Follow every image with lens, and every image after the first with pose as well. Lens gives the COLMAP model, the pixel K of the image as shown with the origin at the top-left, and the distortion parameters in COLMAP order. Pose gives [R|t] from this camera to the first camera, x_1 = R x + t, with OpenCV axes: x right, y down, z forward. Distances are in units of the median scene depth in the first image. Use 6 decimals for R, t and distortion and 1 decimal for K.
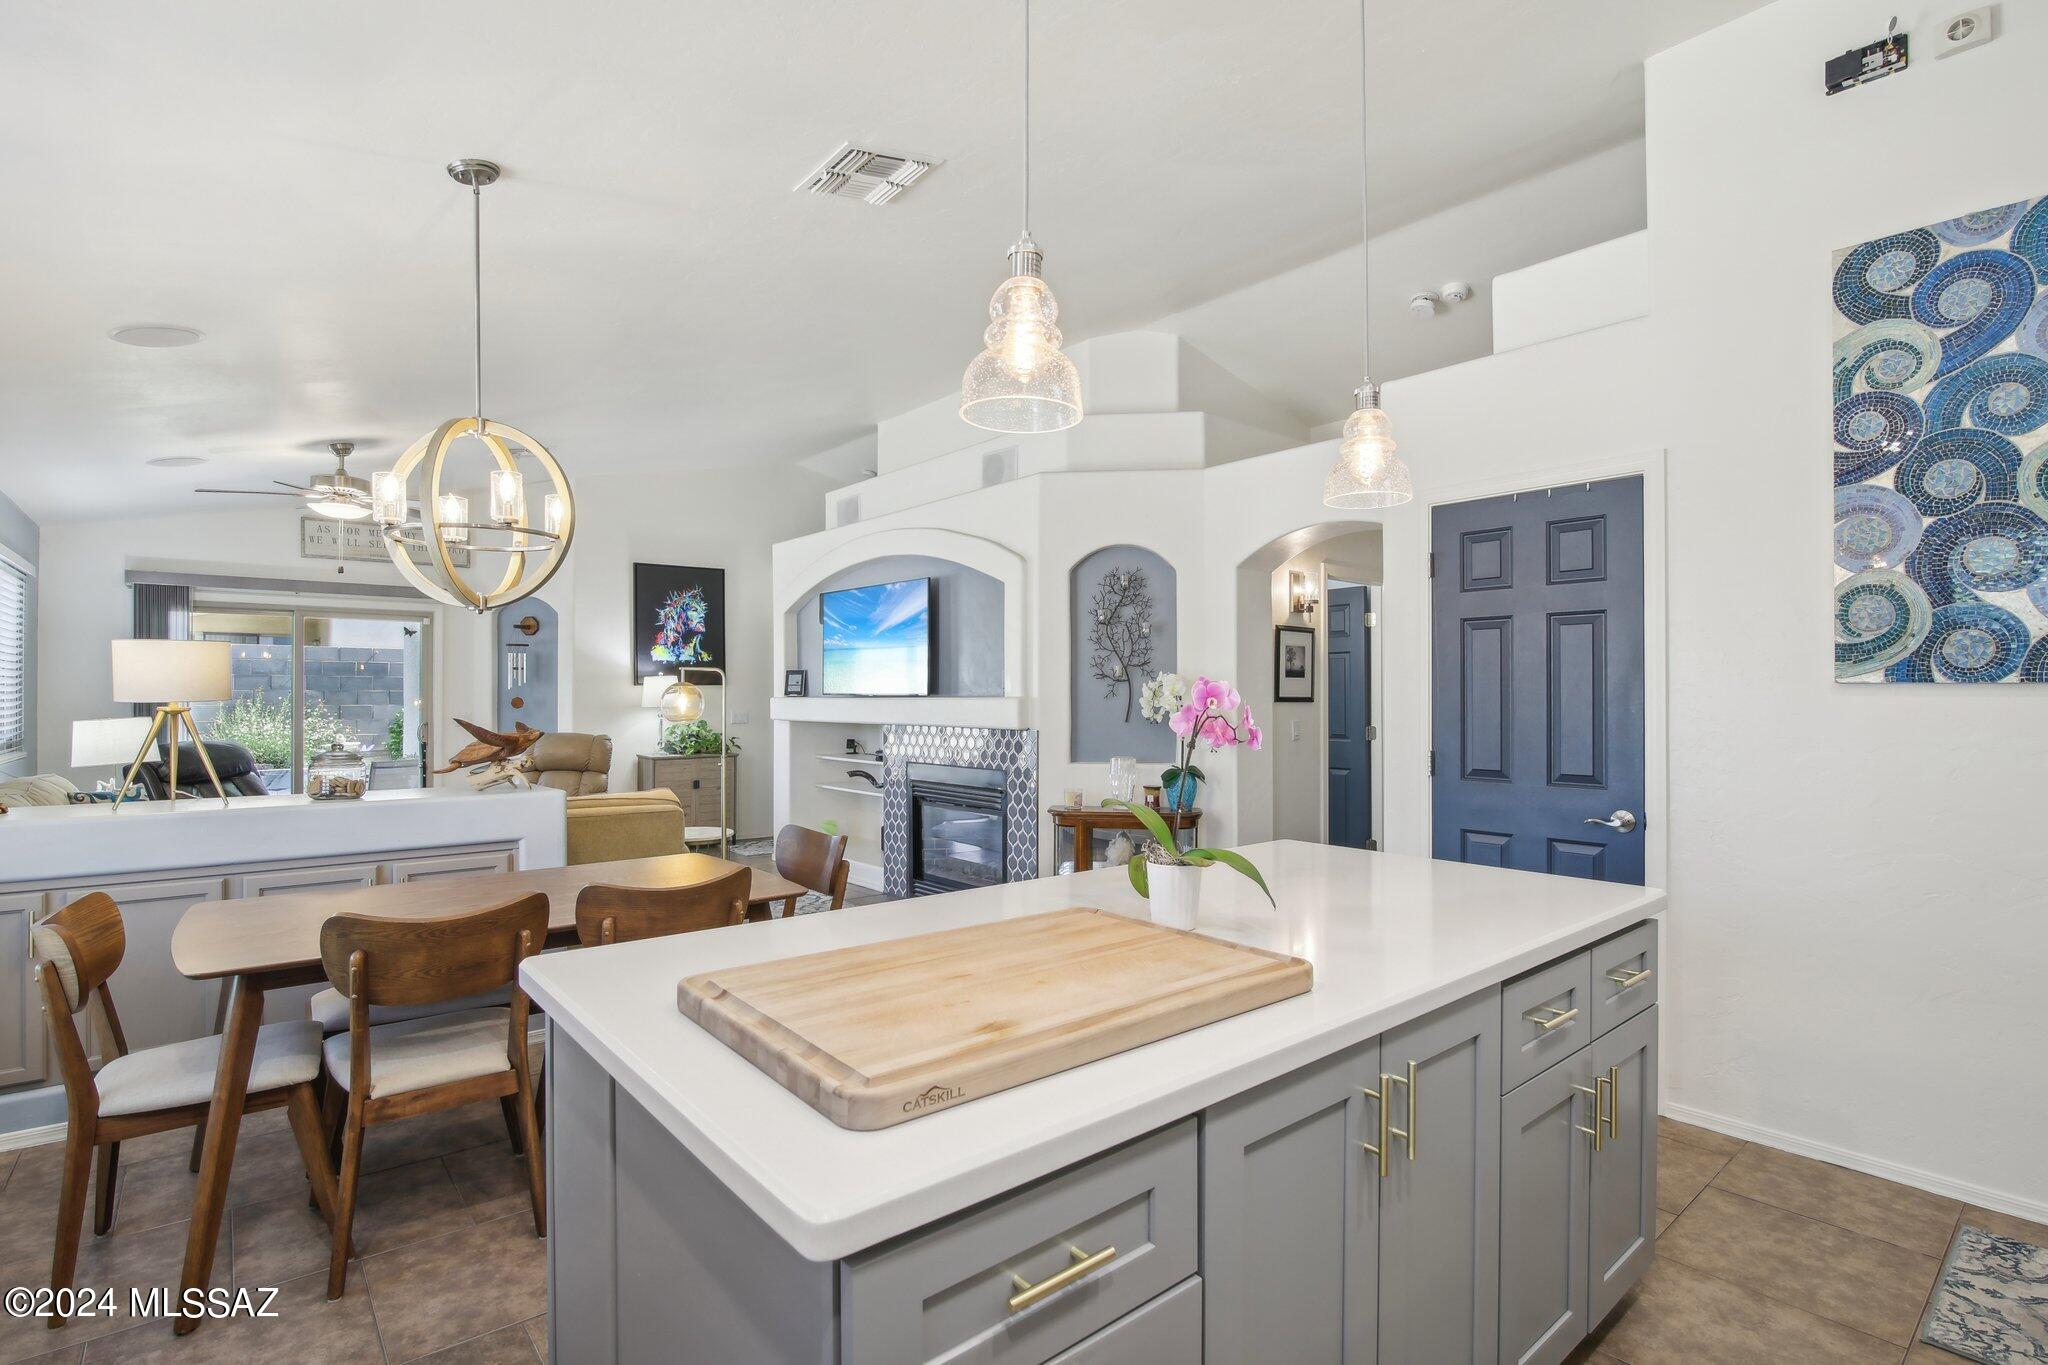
lens RADIAL K [[960.9, 0, 1012.6], [0, 960.9, 685.5], [0, 0, 1]] dist [-0.016828, -0.000684]
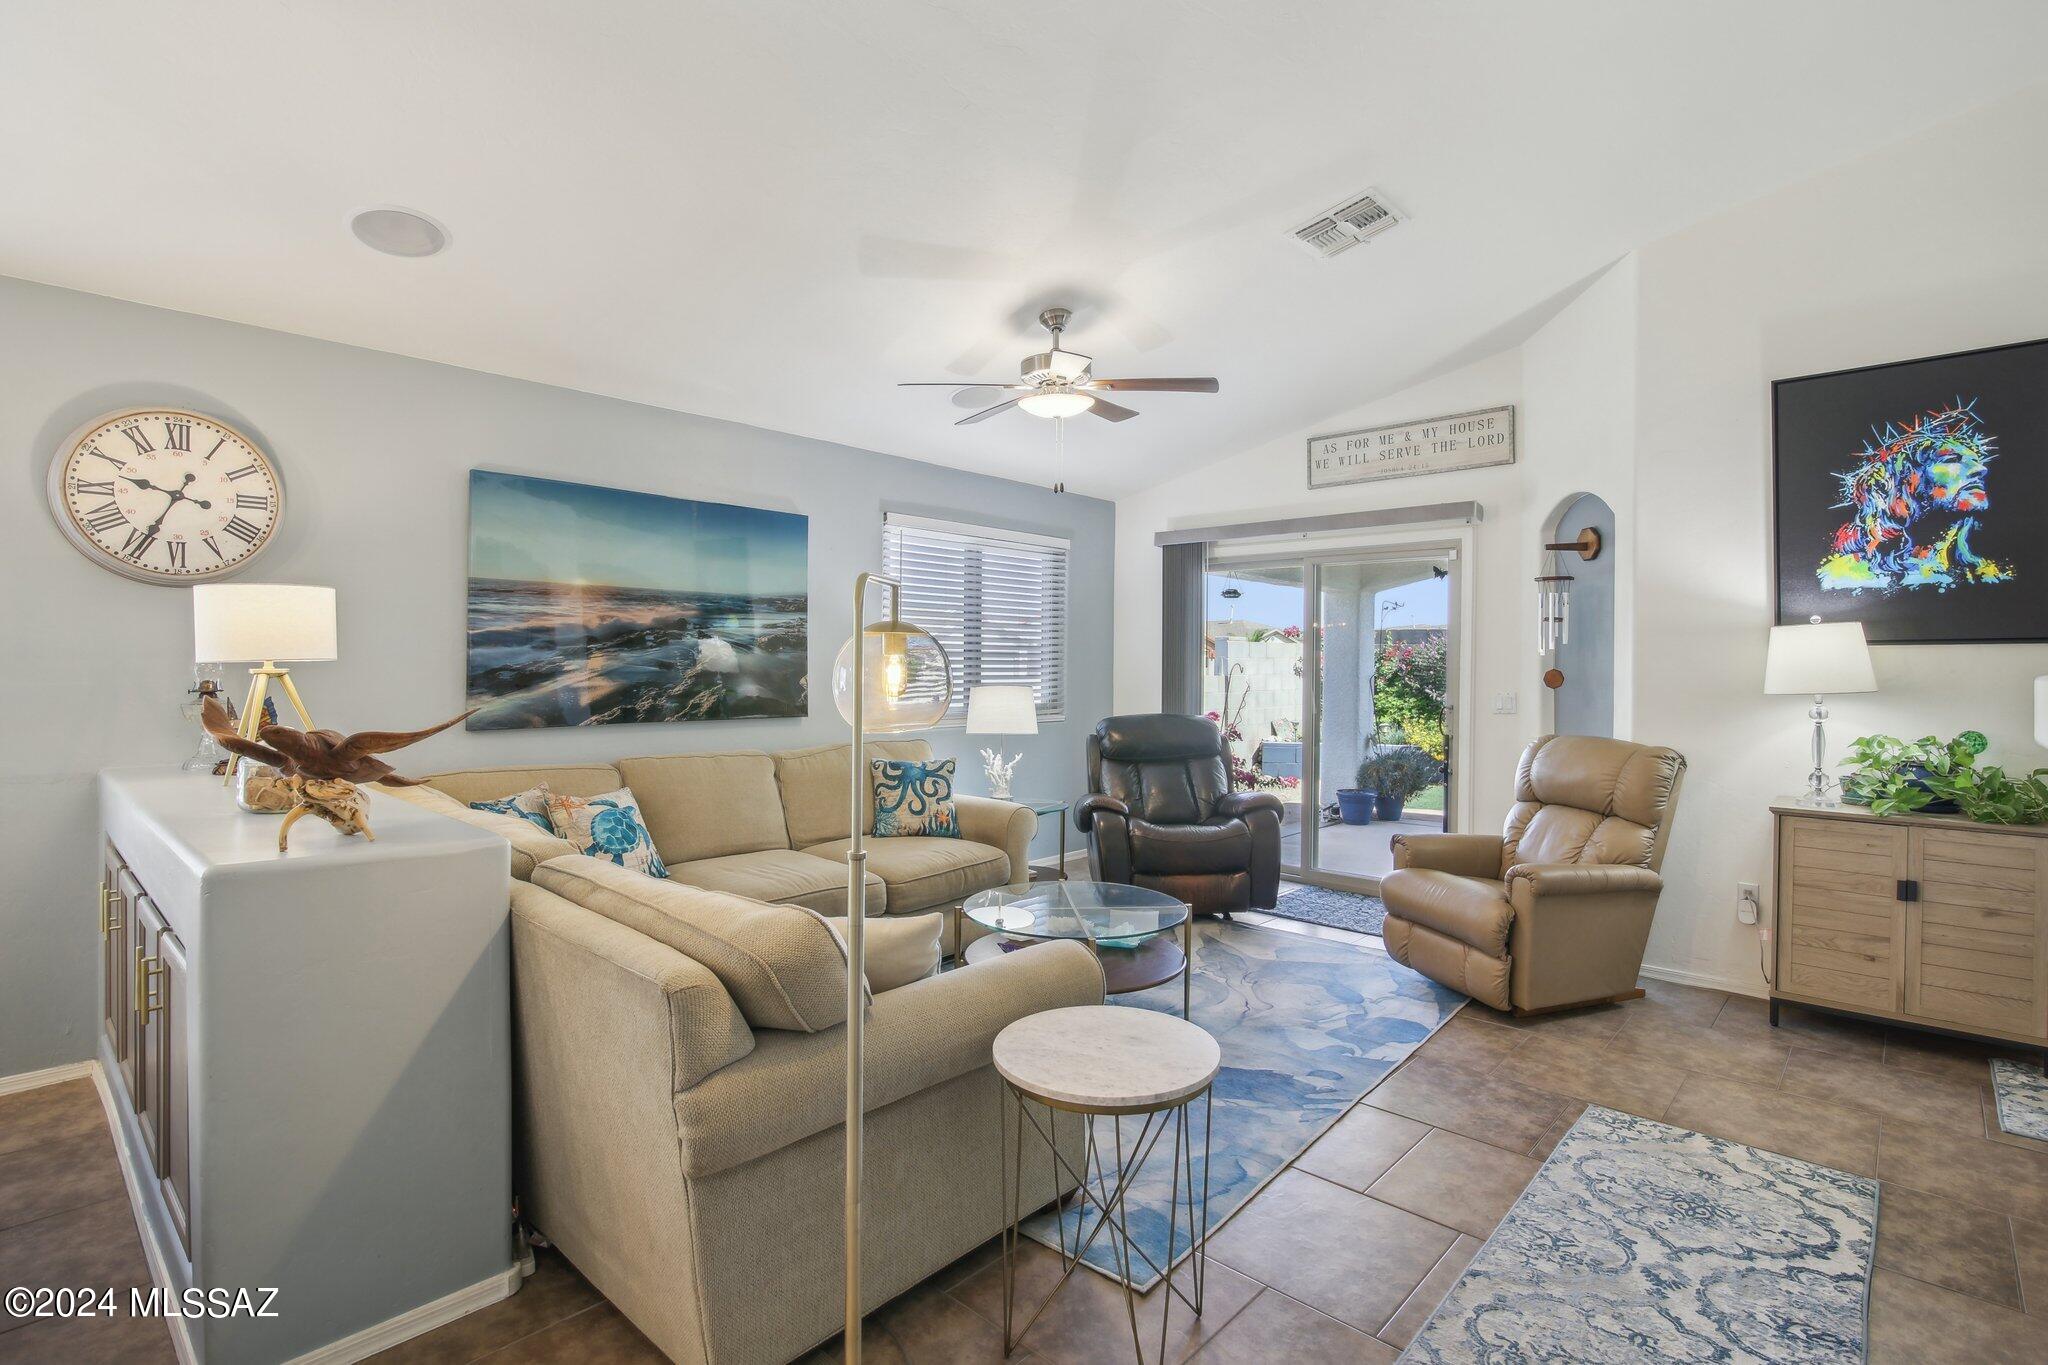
lens RADIAL K [[975.5, 0, 1028.7], [0, 975.5, 648.7], [0, 0, 1]] dist [-0.012715, -0.000283]
pose [[0.131953, -0.012972, -0.991171, 0.070669], [0.000513, 0.999915, -0.013019, 0.023177], [0.991256, 0.001209, 0.131949, 1.871697]]
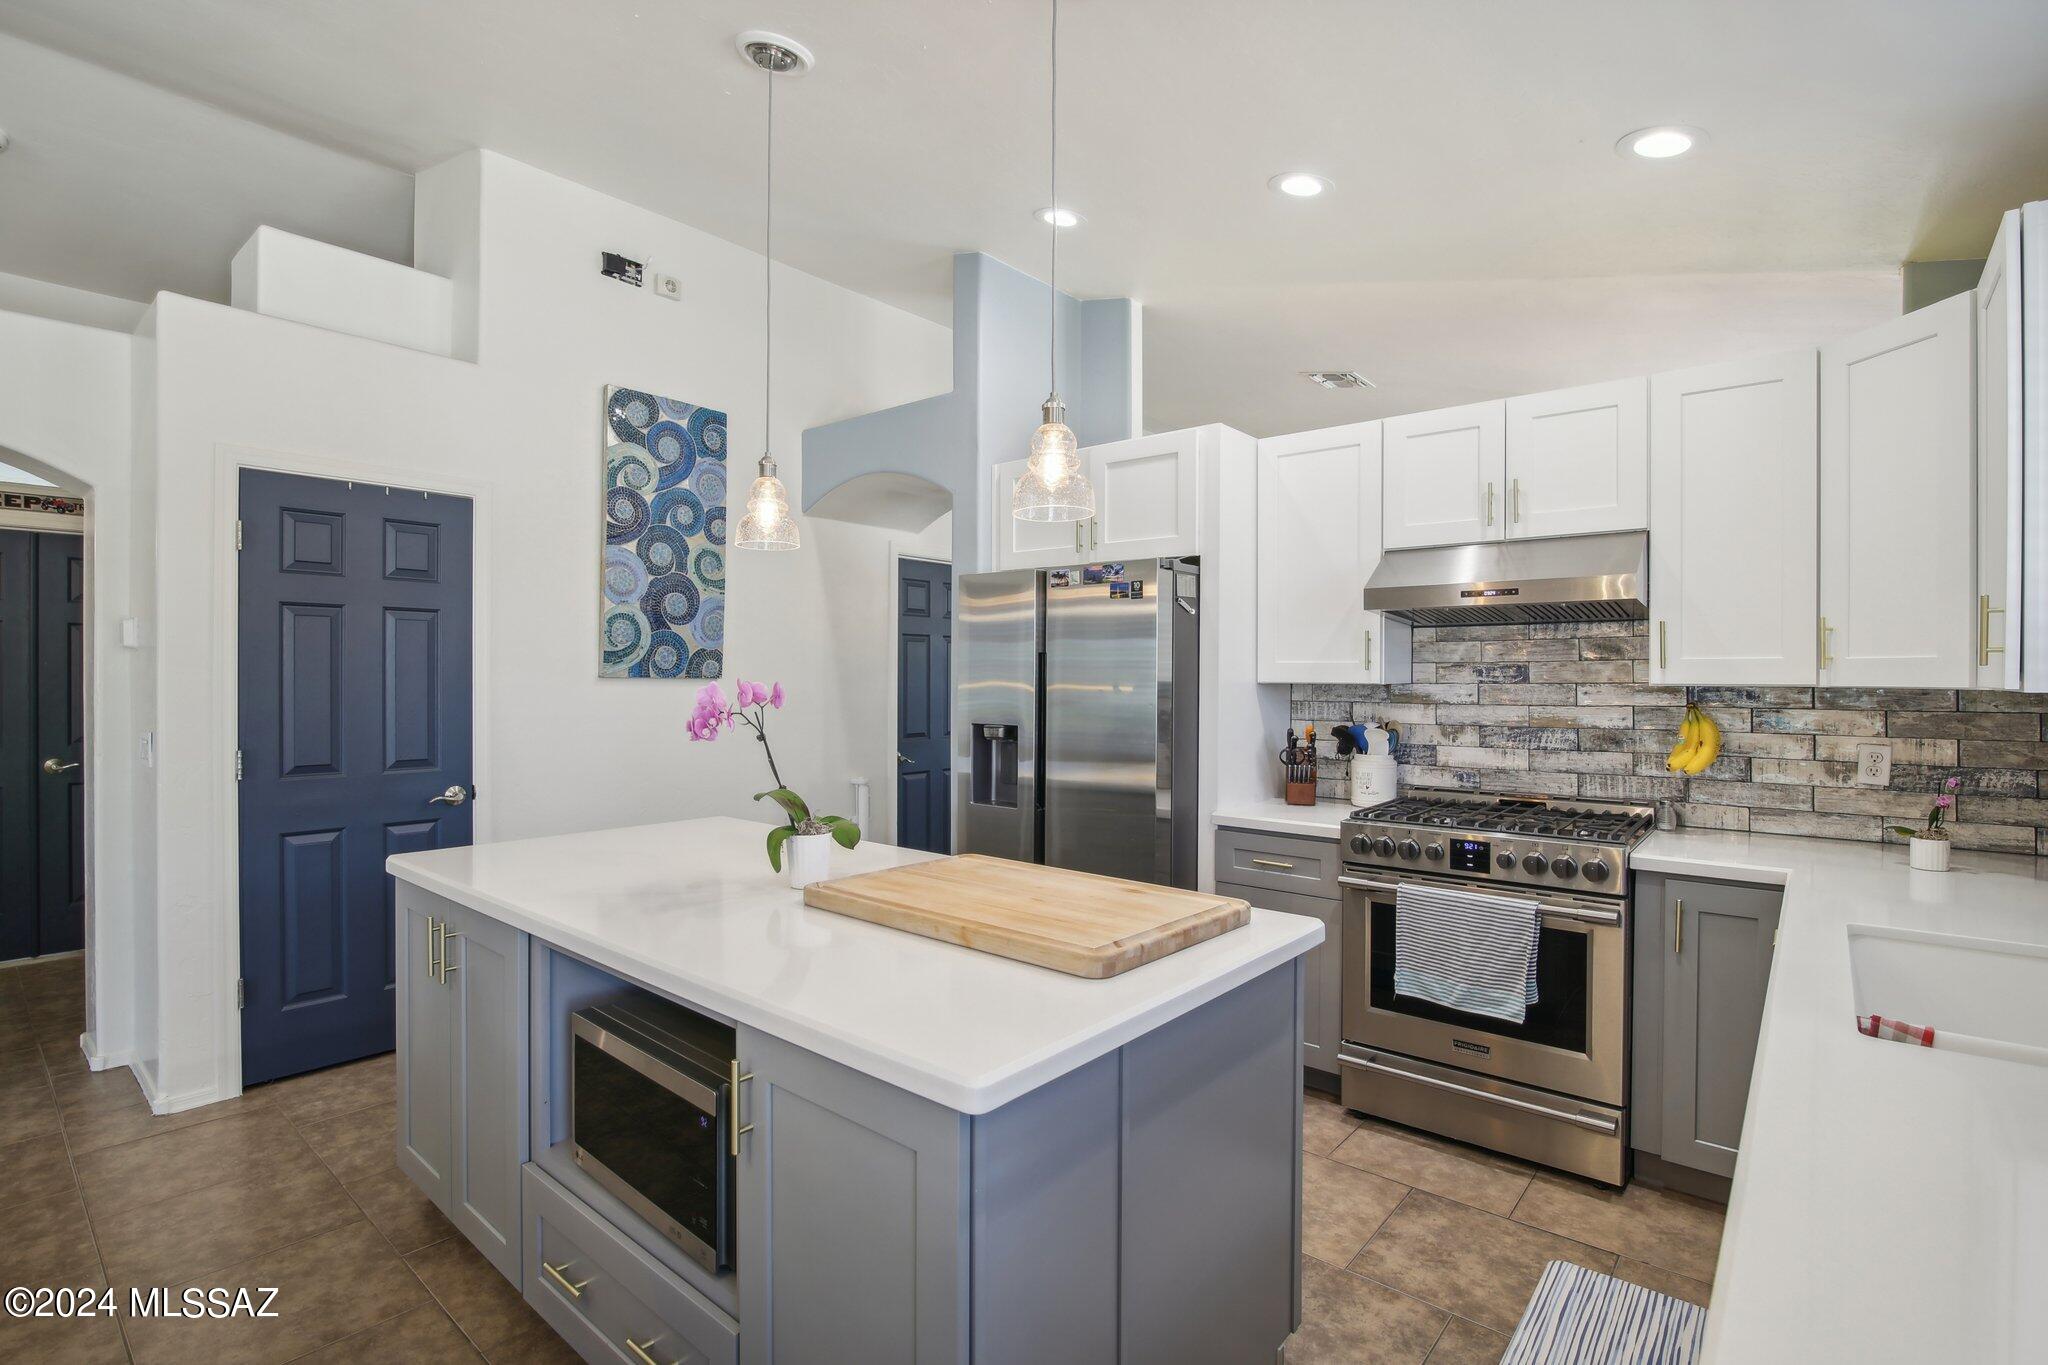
lens RADIAL K [[960.9, 0, 1012.6], [0, 960.9, 685.5], [0, 0, 1]] dist [-0.016828, -0.000684]
pose [[-0.164794, -0.005954, 0.986310, -0.722175], [-0.010734, 0.999933, 0.004243, -0.003041], [-0.986270, -0.009888, -0.164847, 0.630617]]
